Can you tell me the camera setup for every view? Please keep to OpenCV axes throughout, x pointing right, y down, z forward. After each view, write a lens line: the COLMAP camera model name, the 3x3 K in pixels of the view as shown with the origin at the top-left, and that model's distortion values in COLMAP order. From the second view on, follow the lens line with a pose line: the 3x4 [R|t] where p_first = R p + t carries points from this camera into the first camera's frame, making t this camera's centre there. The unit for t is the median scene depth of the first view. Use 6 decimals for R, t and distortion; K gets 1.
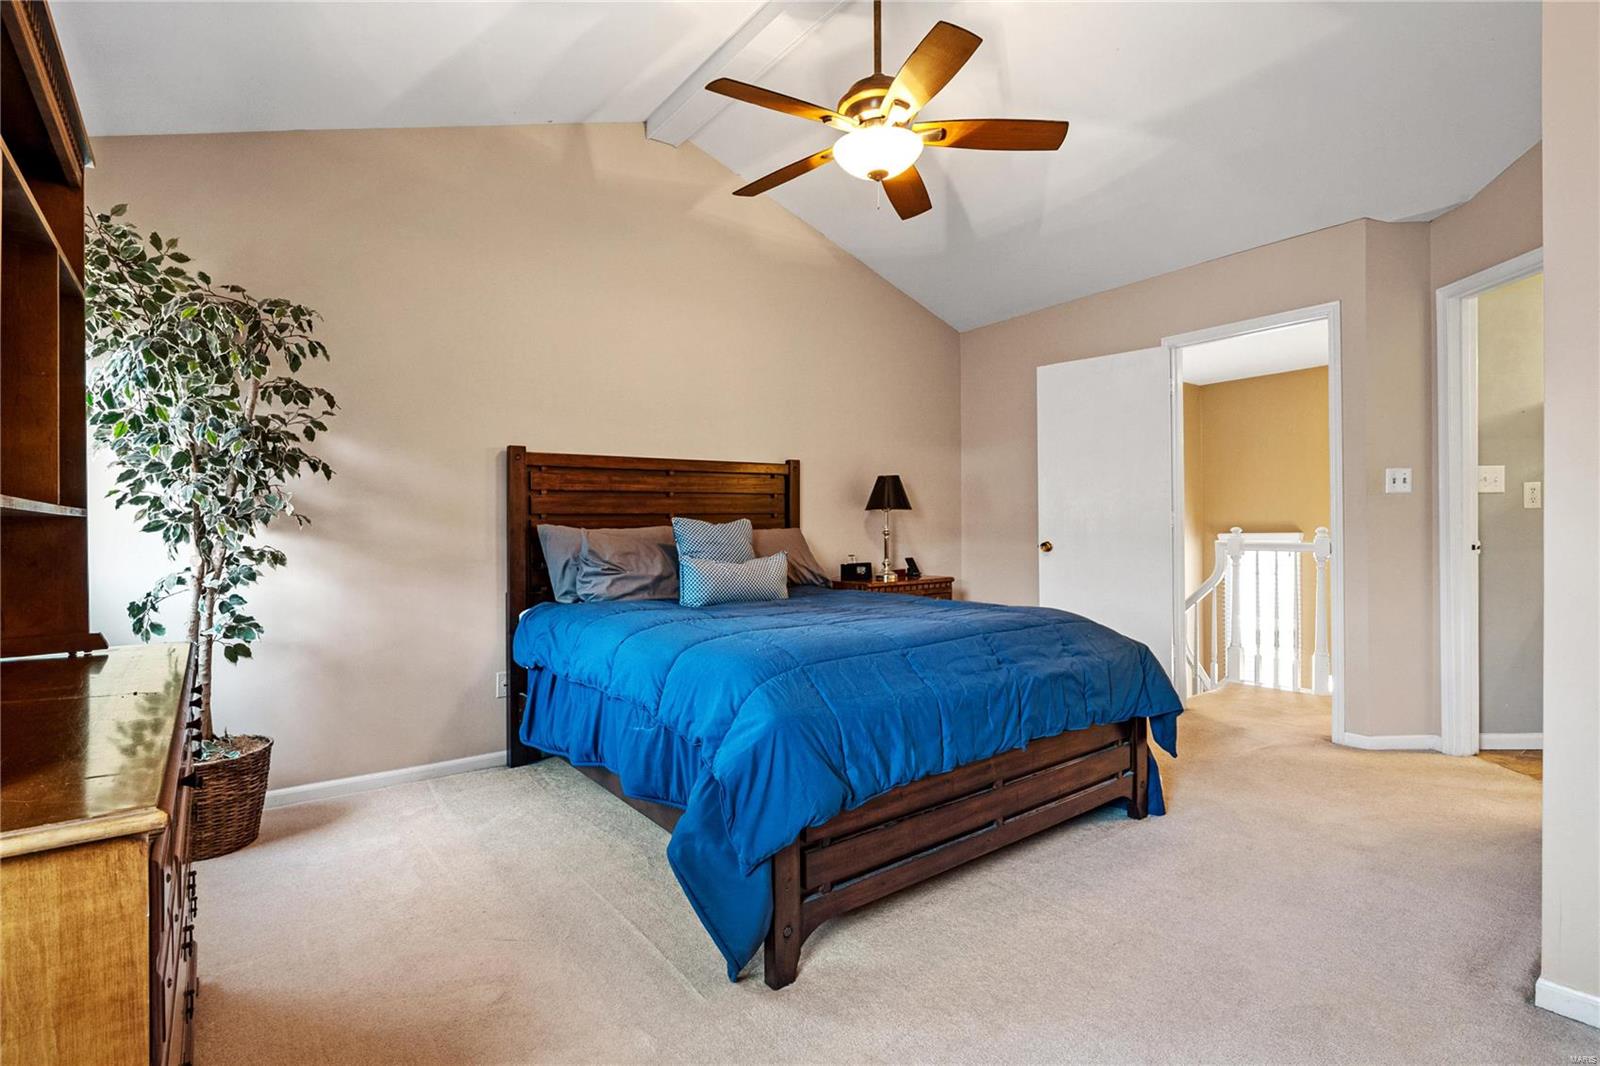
lens RADIAL K [[756.5, 0, 802.1], [0, 756.5, 530.0], [0, 0, 1]] dist [-0.009386, -0.001374]
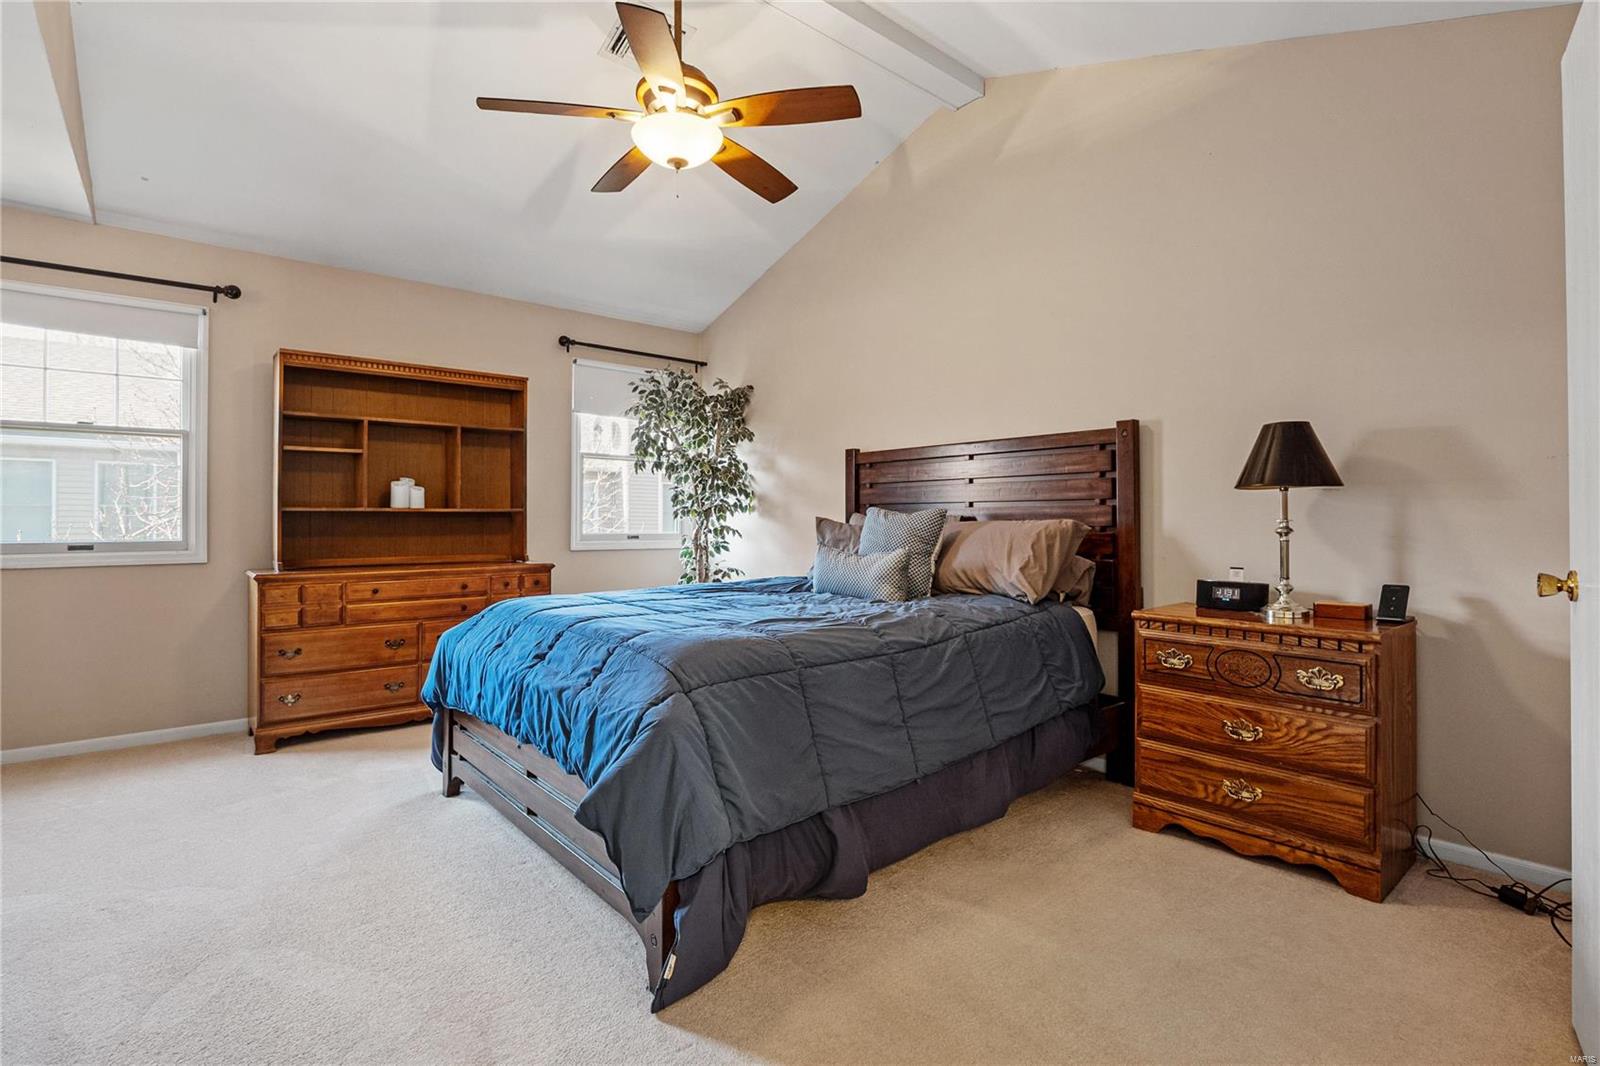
lens RADIAL K [[756.5, 0, 802.2], [0, 756.5, 519.8], [0, 0, 1]] dist [-0.009386, -0.001374]
pose [[0.045562, 0.010746, -0.998904, 0.647333], [-0.005844, 0.999928, 0.010491, -0.007640], [0.998944, 0.005359, 0.045622, 0.668032]]
